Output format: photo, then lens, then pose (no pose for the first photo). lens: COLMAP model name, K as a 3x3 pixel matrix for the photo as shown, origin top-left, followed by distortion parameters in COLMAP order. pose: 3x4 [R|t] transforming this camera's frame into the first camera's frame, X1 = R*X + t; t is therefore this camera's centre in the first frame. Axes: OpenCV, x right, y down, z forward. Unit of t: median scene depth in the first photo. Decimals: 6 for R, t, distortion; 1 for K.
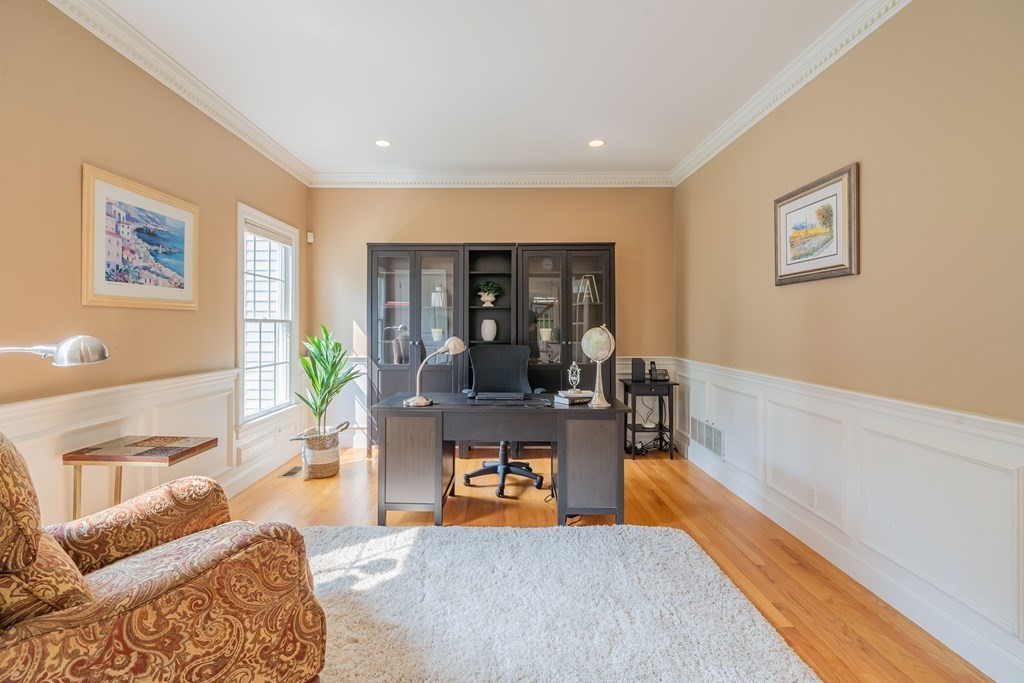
lens RADIAL K [[435.3, 0, 492.8], [0, 435.3, 319.7], [0, 0, 1]] dist [0.001817, 0.000328]
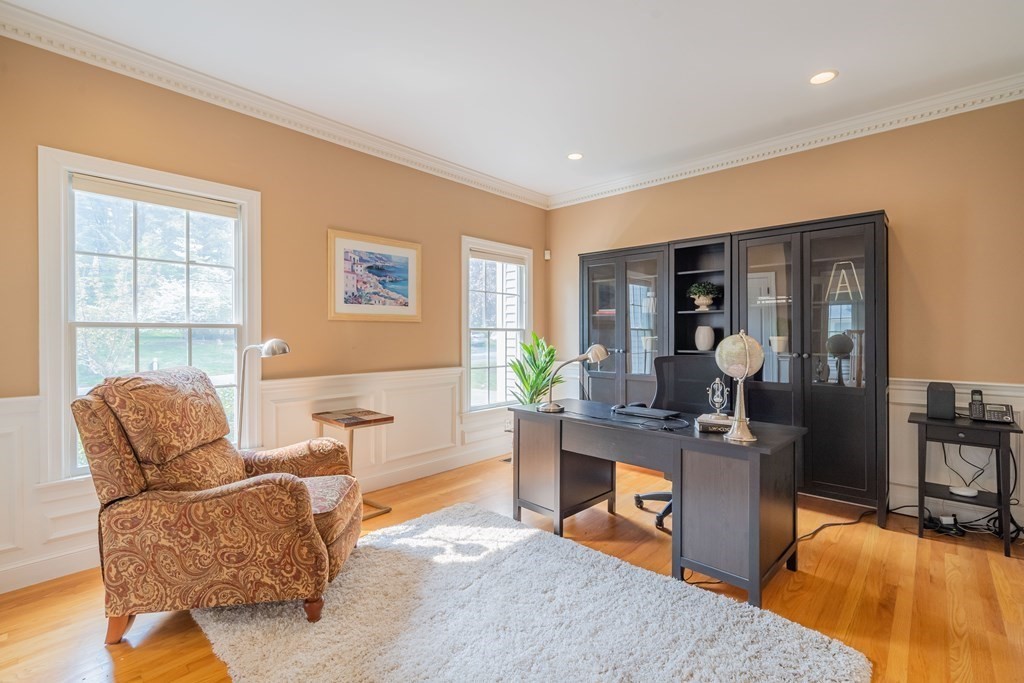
lens RADIAL K [[435.3, 0, 545.6], [0, 435.3, 330.4], [0, 0, 1]] dist [0.001817, 0.000328]
pose [[0.770602, -0.007940, -0.637267, 0.500515], [0.010032, 0.999950, -0.000329, 0.009164], [0.637238, -0.006140, 0.770643, 0.227367]]
